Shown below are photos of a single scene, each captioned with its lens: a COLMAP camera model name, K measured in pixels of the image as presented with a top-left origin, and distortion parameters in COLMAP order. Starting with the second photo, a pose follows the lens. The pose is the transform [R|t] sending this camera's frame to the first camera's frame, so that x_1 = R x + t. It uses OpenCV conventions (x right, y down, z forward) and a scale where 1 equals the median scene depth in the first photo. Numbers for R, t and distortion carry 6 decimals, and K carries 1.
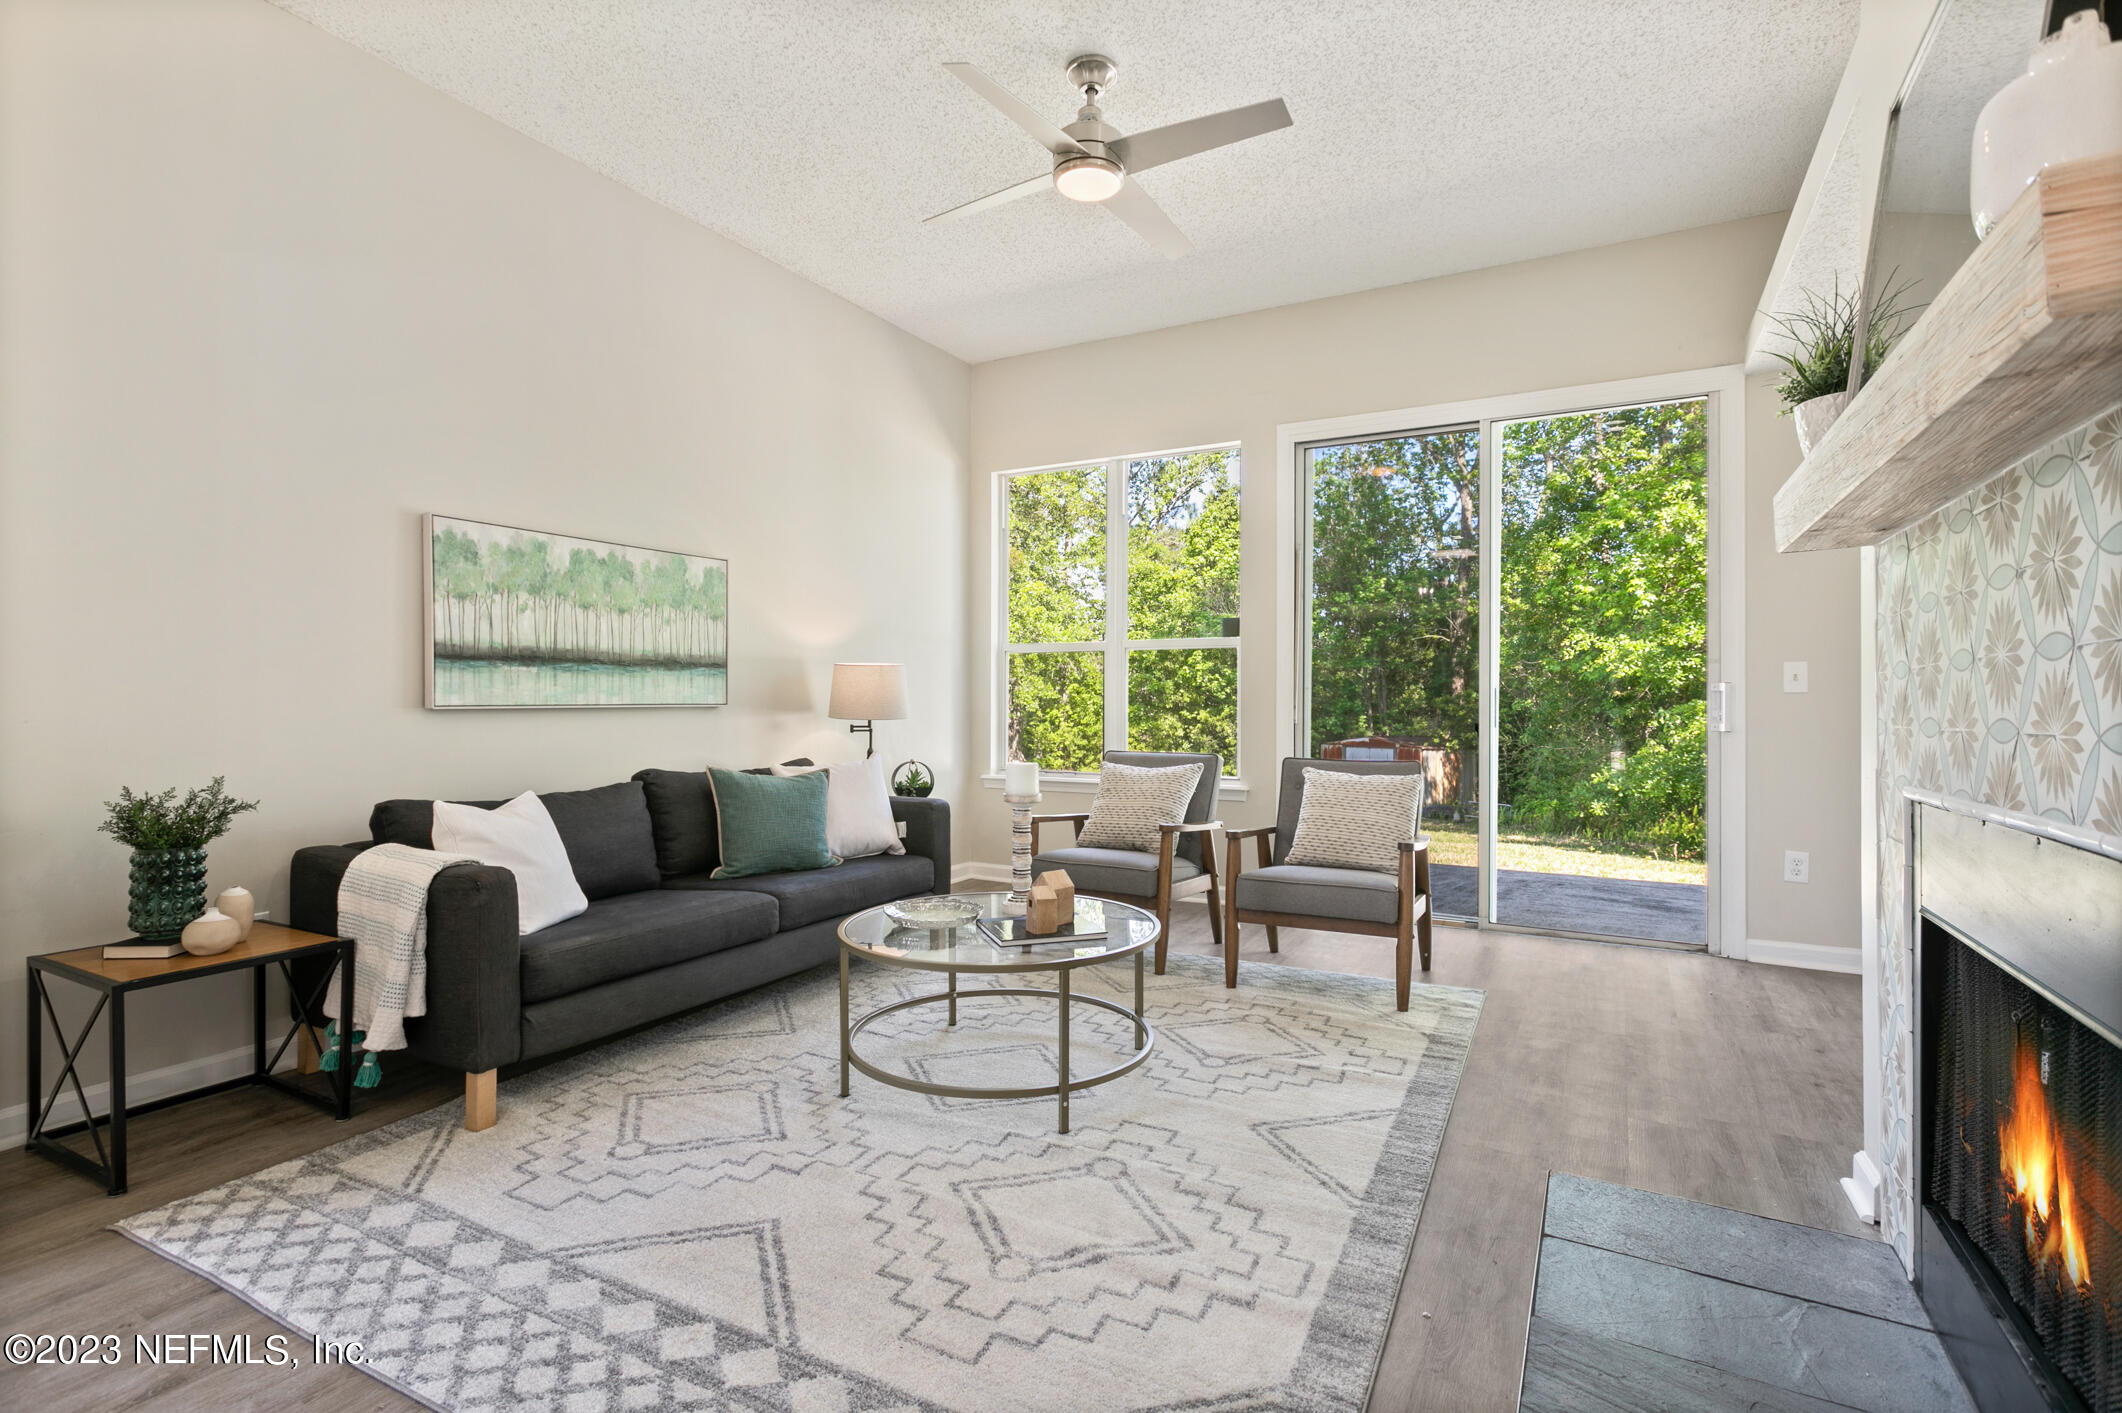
lens RADIAL K [[1009.3, 0, 1044.7], [0, 1009.3, 701.0], [0, 0, 1]] dist [0.001469, 0.003193]
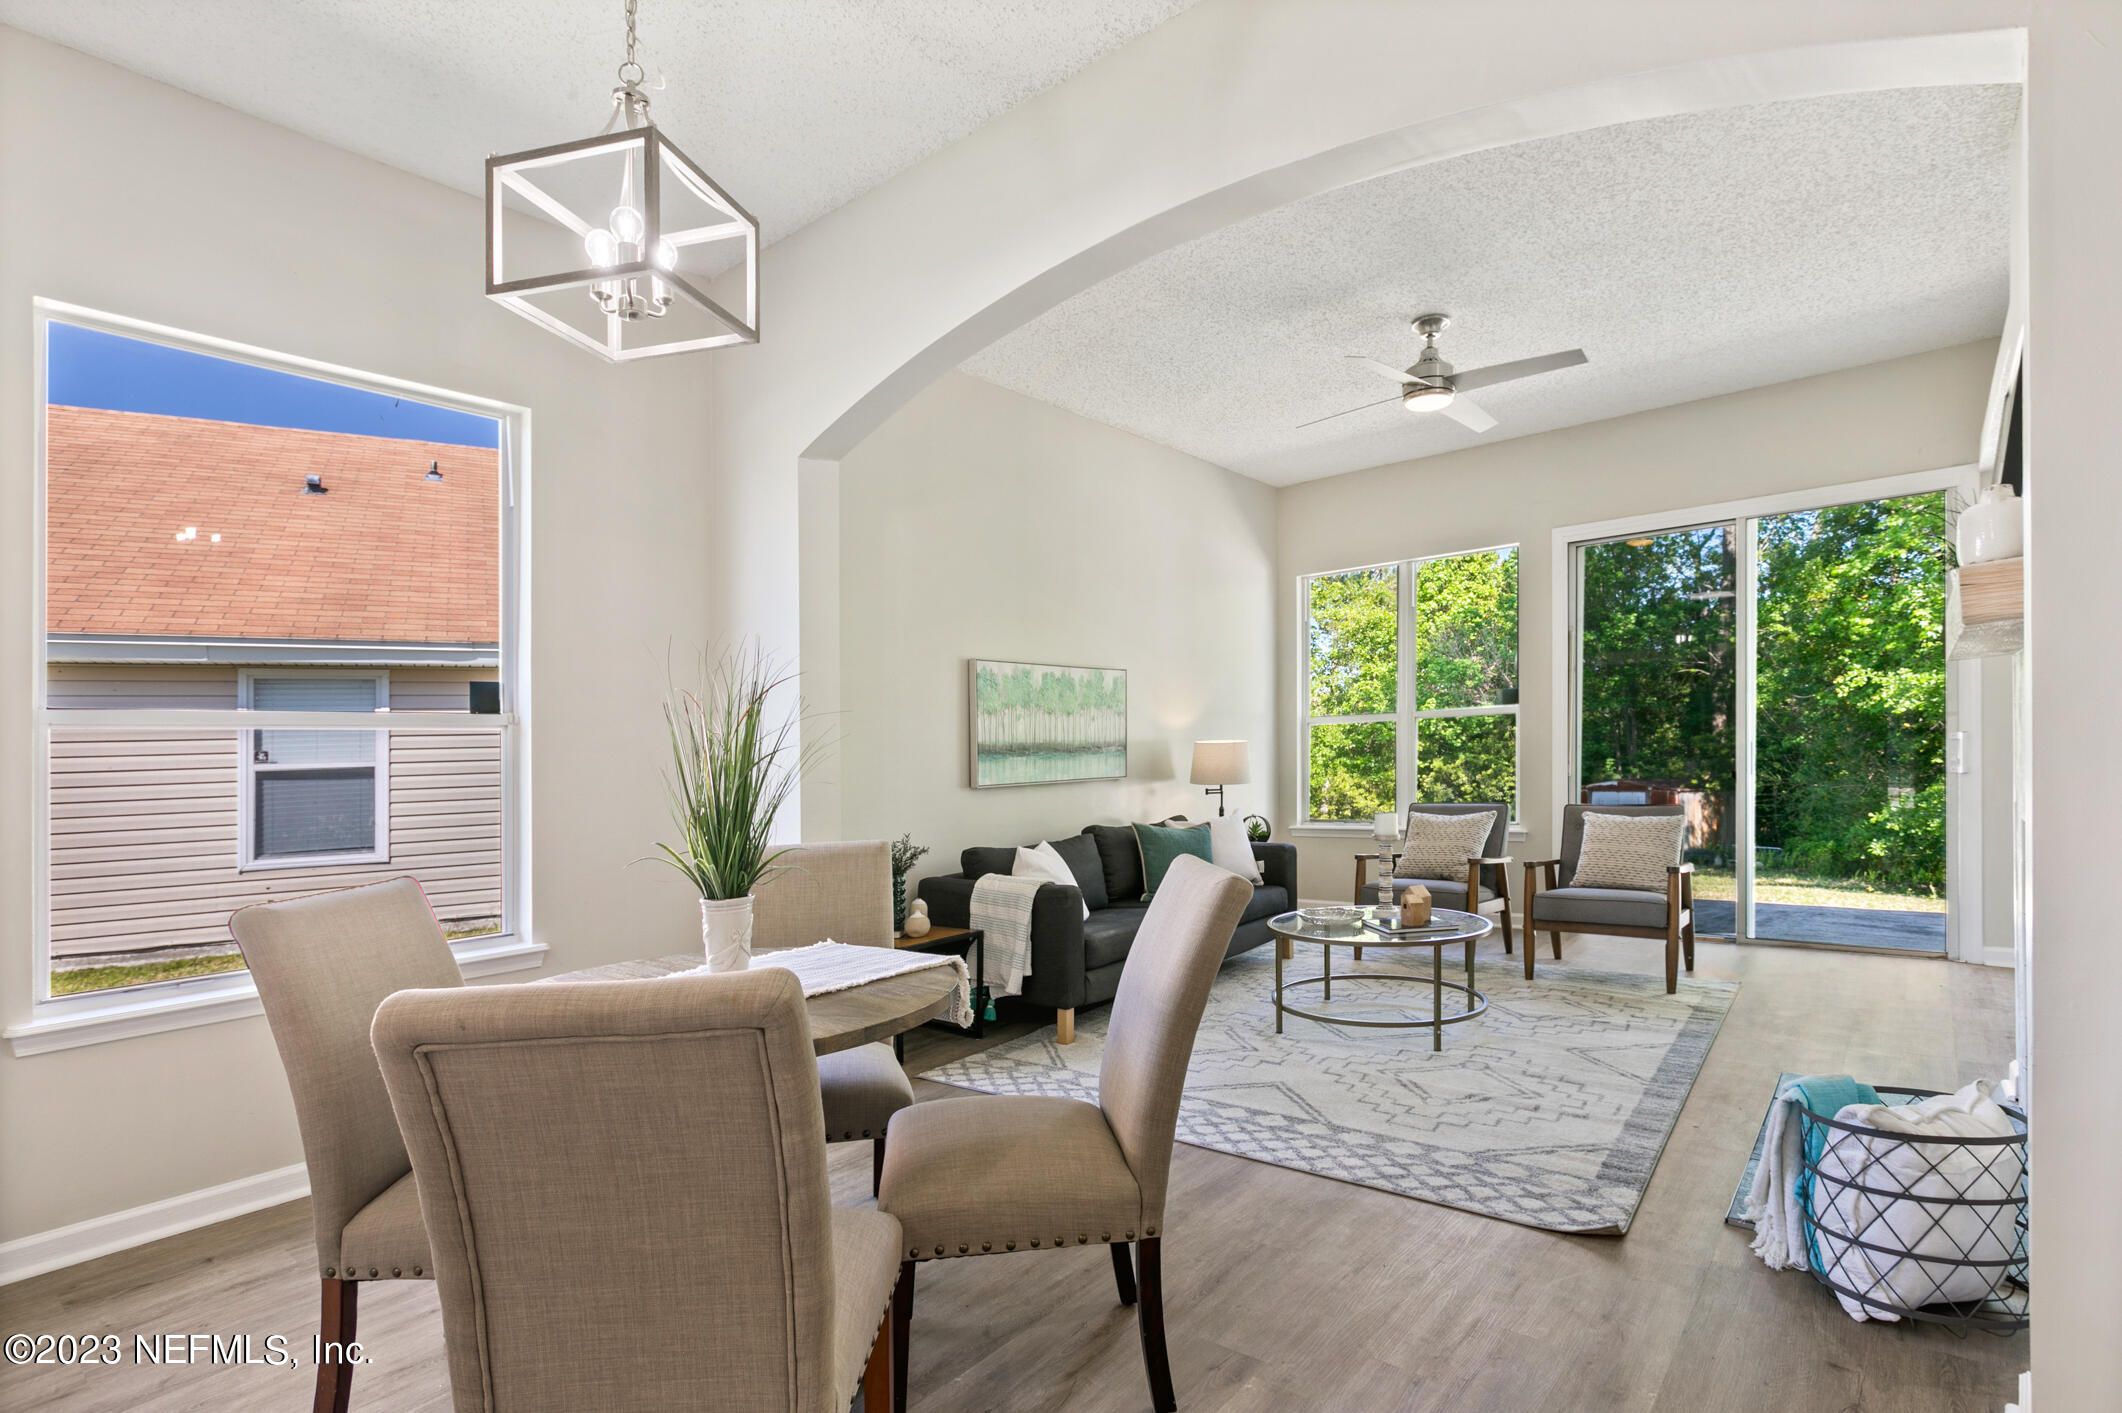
lens RADIAL K [[1009.3, 0, 1089.0], [0, 1009.3, 810.7], [0, 0, 1]] dist [0.001469, 0.003193]
pose [[0.985168, -0.026375, -0.169552, -0.158942], [0.035412, 0.998096, 0.050499, -0.024531], [0.167897, -0.055754, 0.984227, -0.399037]]
